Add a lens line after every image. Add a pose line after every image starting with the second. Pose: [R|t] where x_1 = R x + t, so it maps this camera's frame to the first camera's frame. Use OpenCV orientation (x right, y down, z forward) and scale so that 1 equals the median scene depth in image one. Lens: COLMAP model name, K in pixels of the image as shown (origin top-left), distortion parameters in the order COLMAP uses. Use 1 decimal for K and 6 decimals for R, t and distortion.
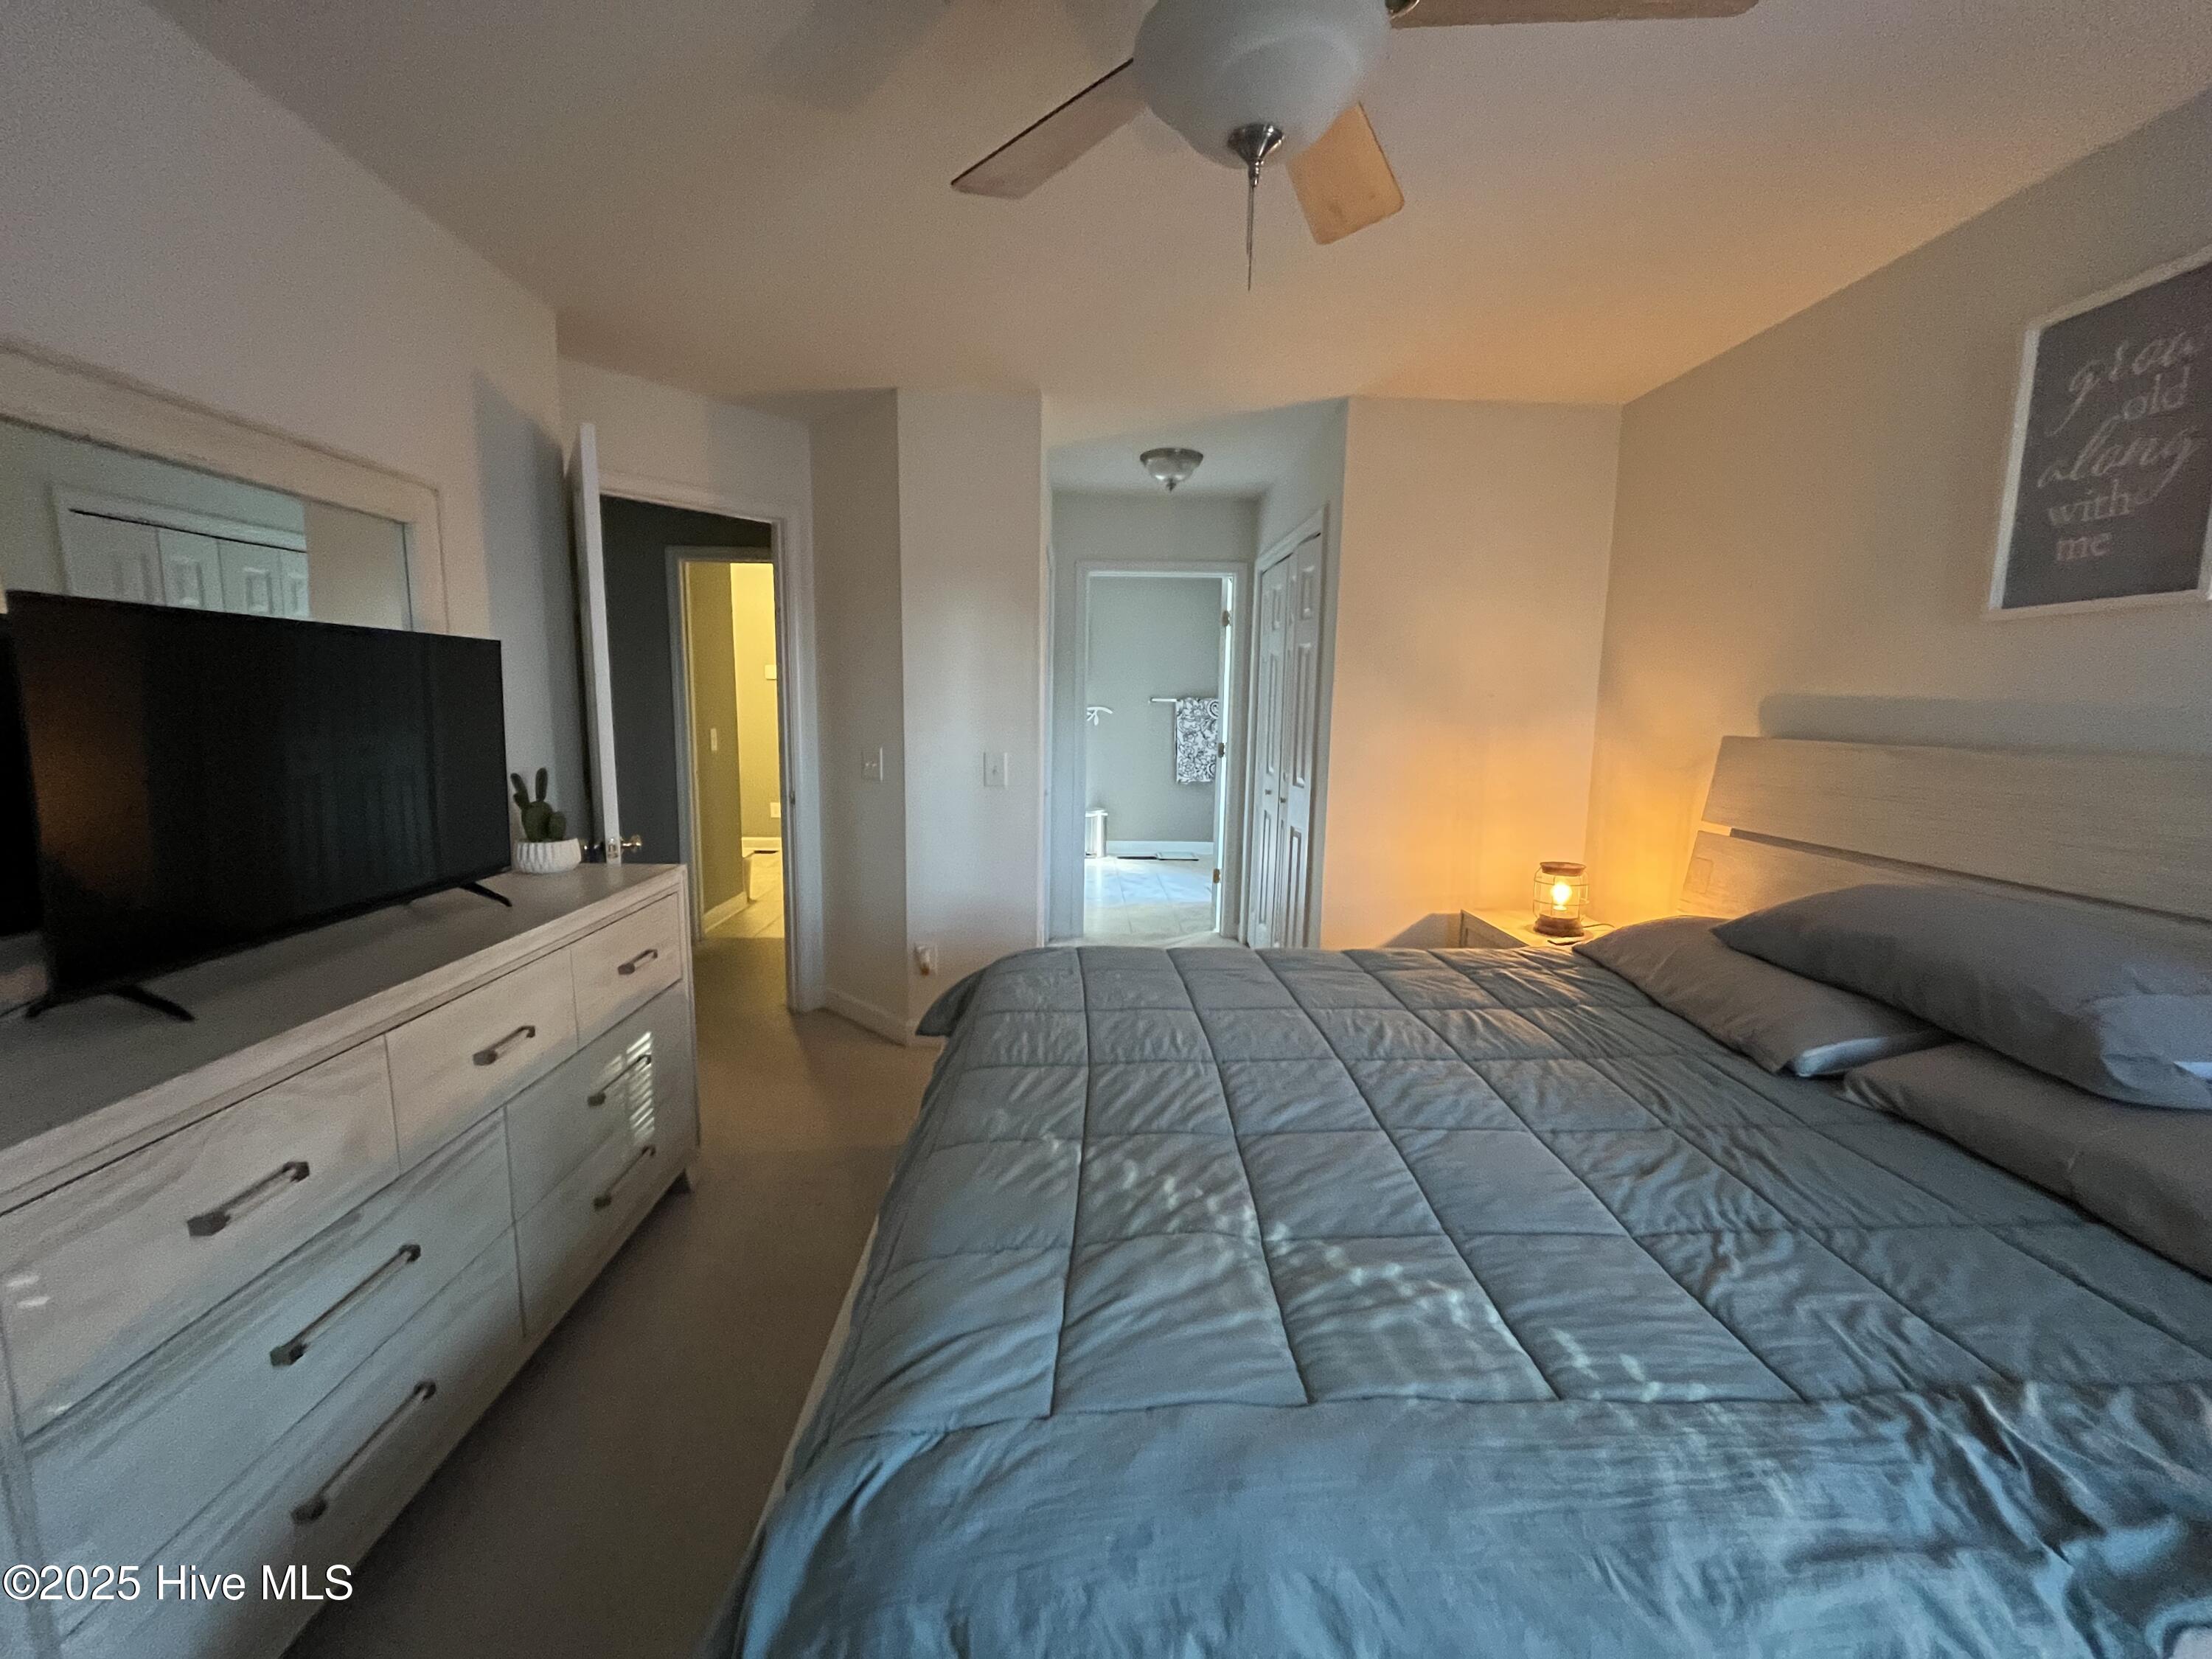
lens RADIAL K [[890.7, 0, 1098.4], [0, 890.7, 828.3], [0, 0, 1]] dist [-0.003453, 0.000341]
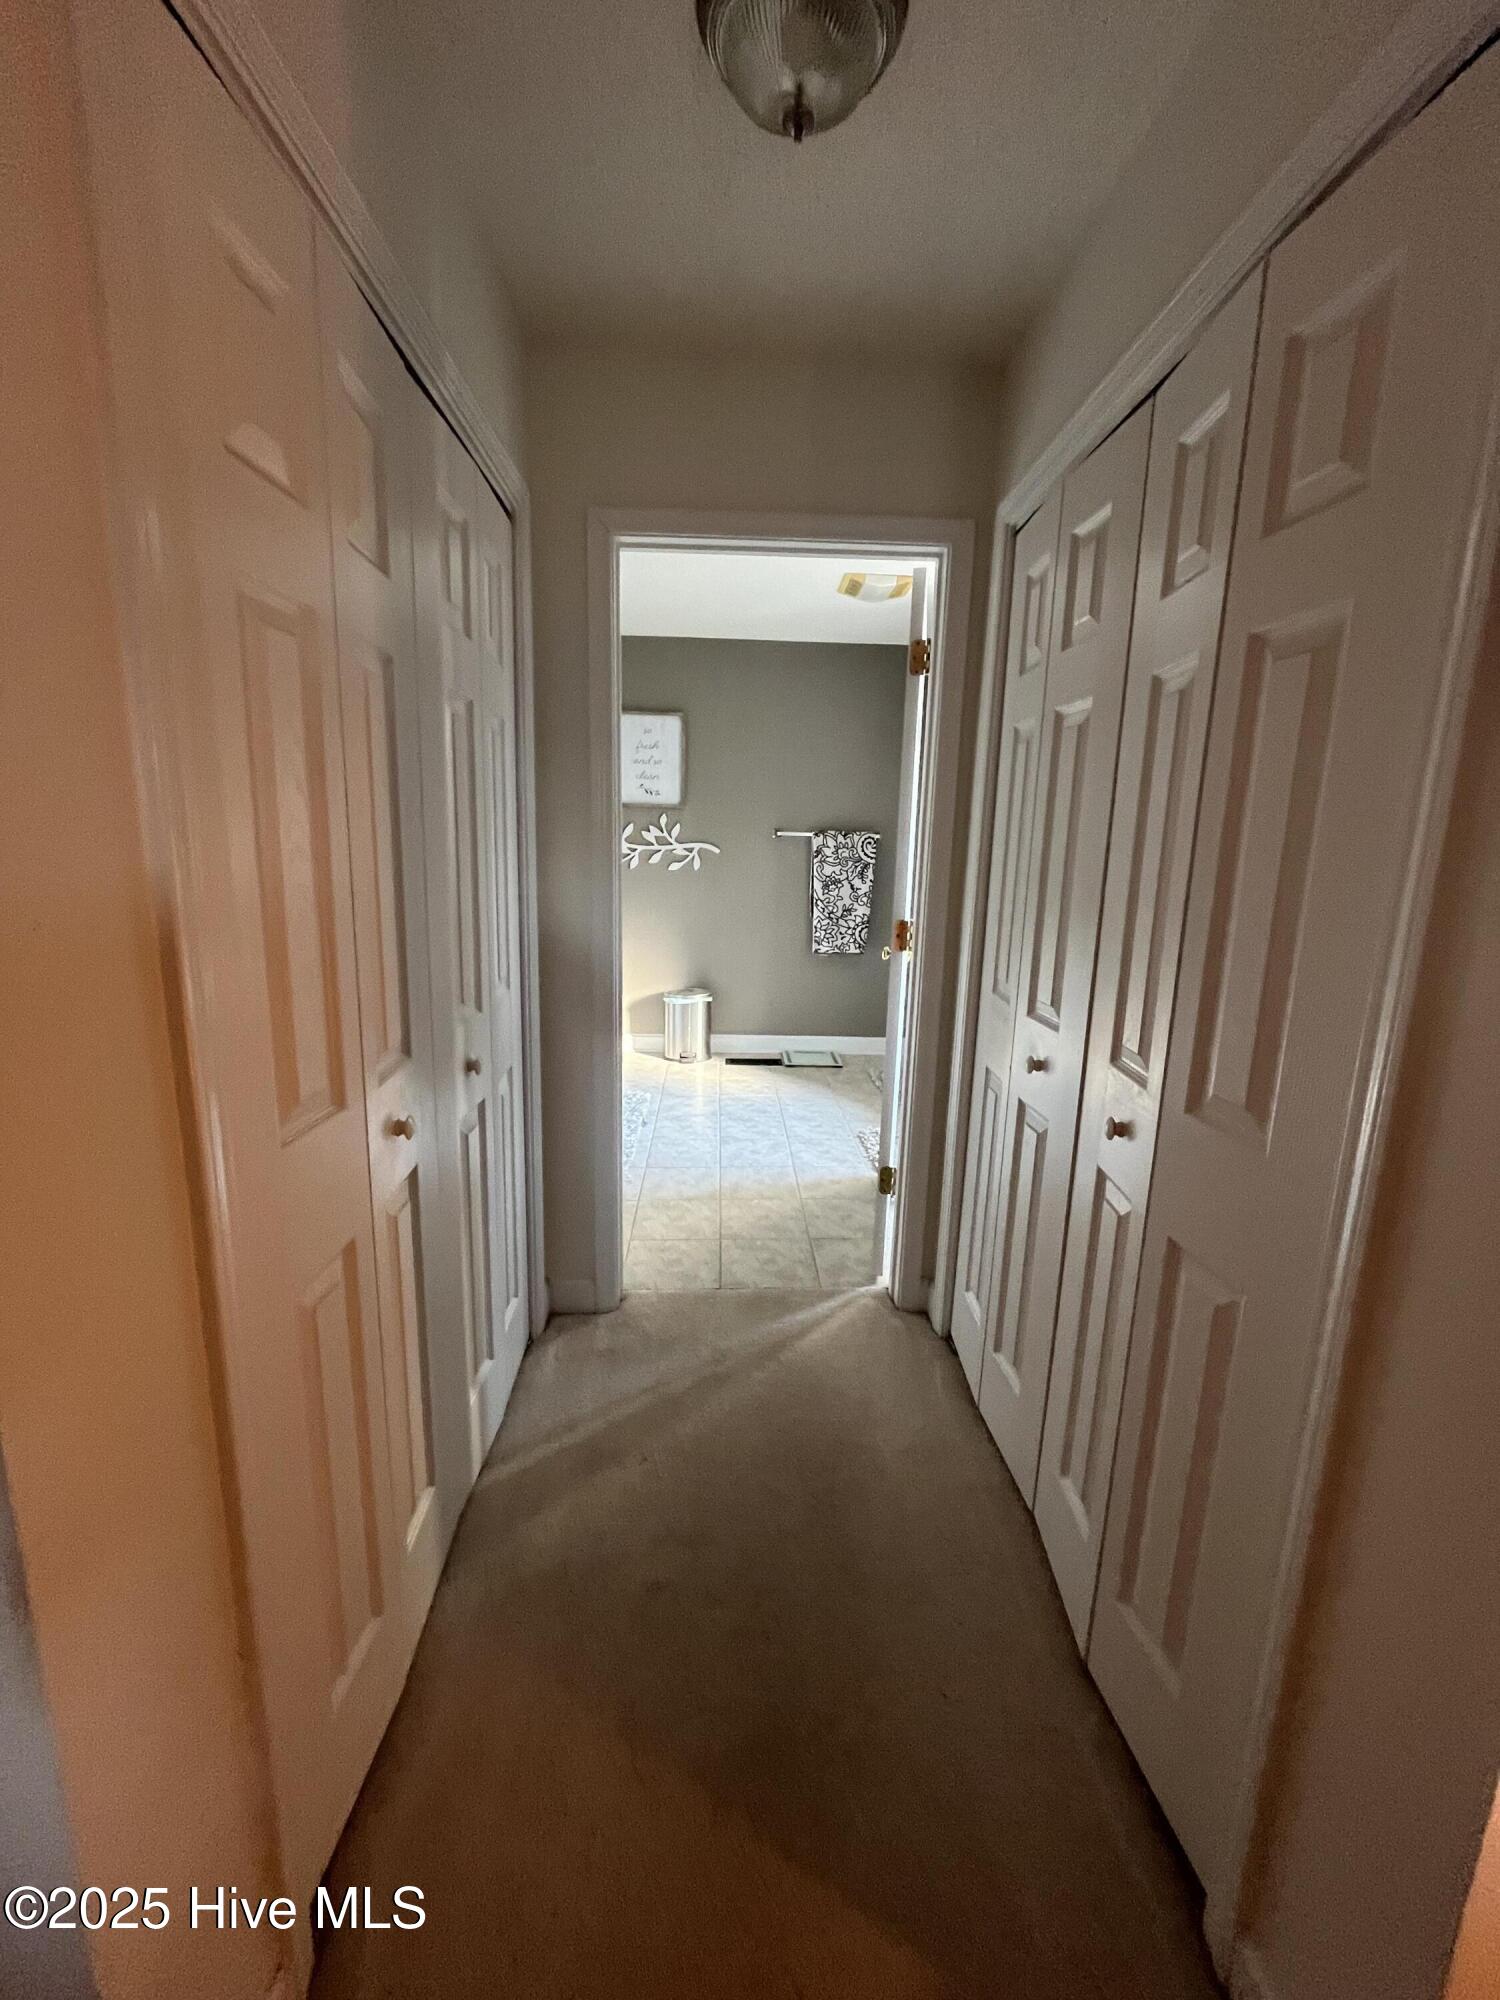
lens RADIAL K [[805.3, 0, 750.4], [0, 805.3, 995.6], [0, 0, 1]] dist [-0.003453, 0.000341]
pose [[0.999933, 0.006561, 0.009492, 0.034312], [-0.007044, 0.998638, 0.051695, -0.051209], [-0.009139, -0.051758, 0.998618, 0.373537]]
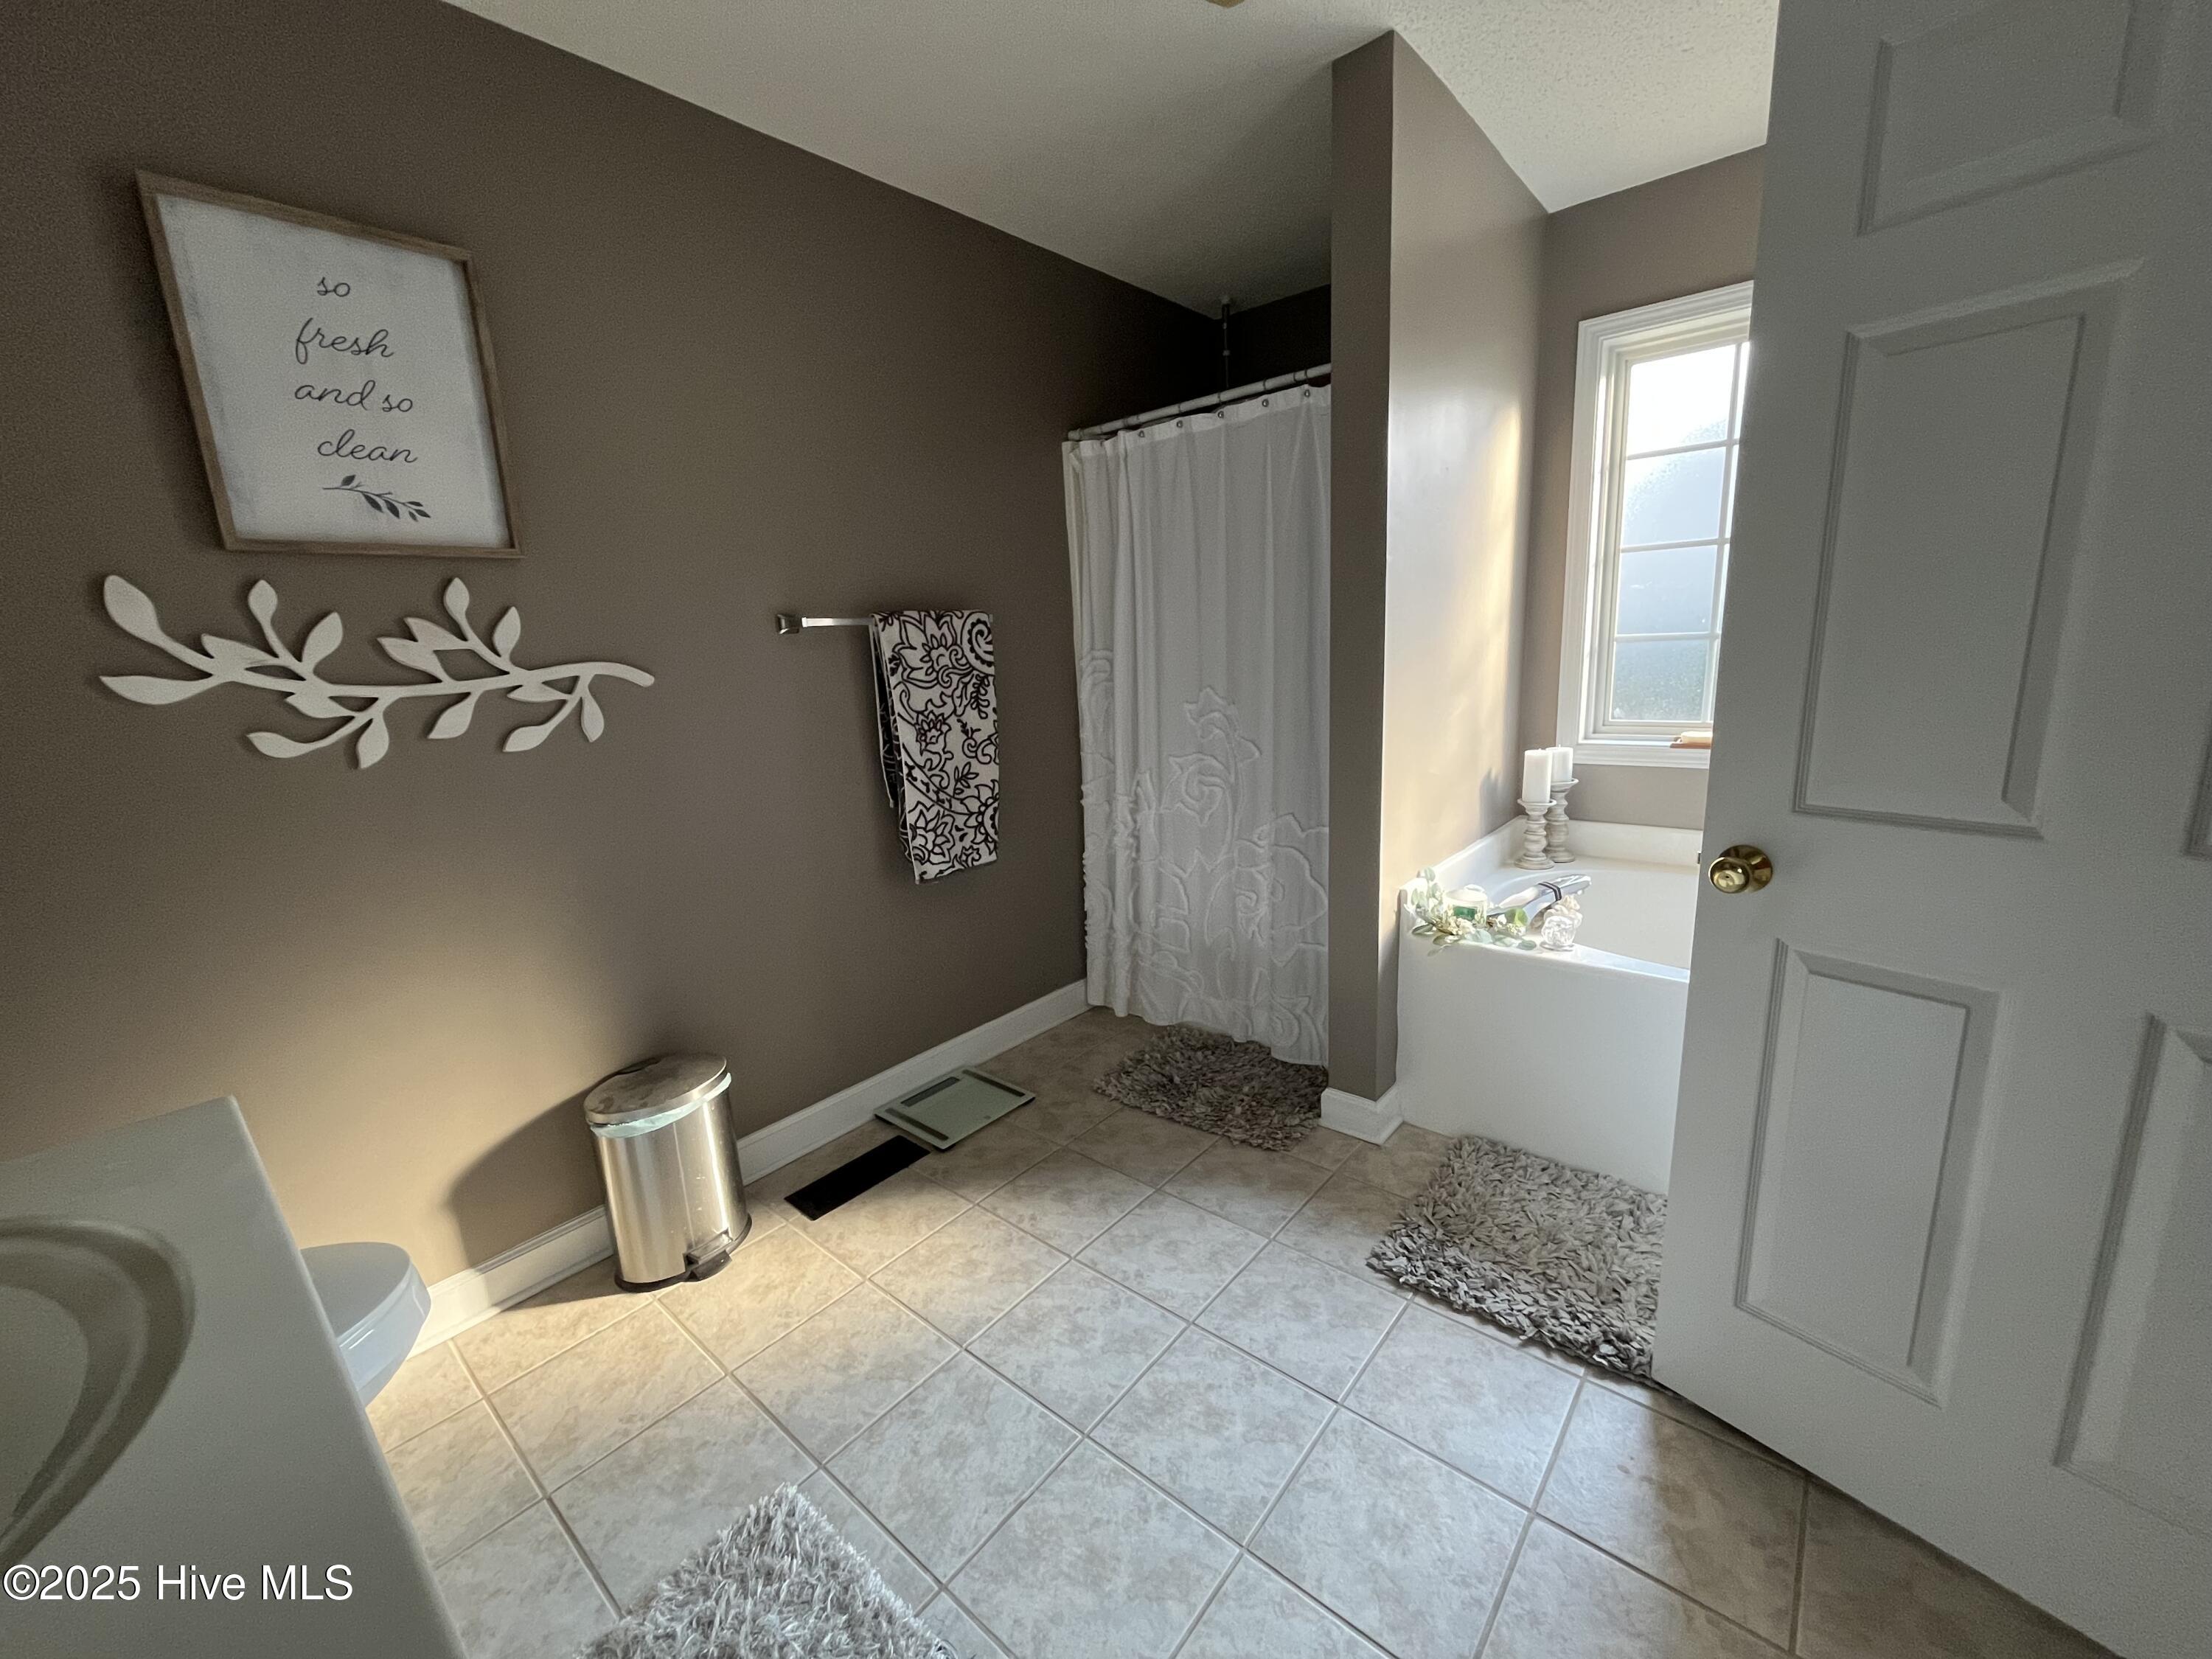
lens RADIAL K [[890.7, 0, 1098.4], [0, 890.7, 828.3], [0, 0, 1]] dist [-0.003453, 0.000341]
pose [[0.670657, -0.205198, 0.712820, -0.088715], [0.165625, 0.978139, 0.125746, -0.100743], [-0.723040, 0.033728, 0.689982, 0.742538]]
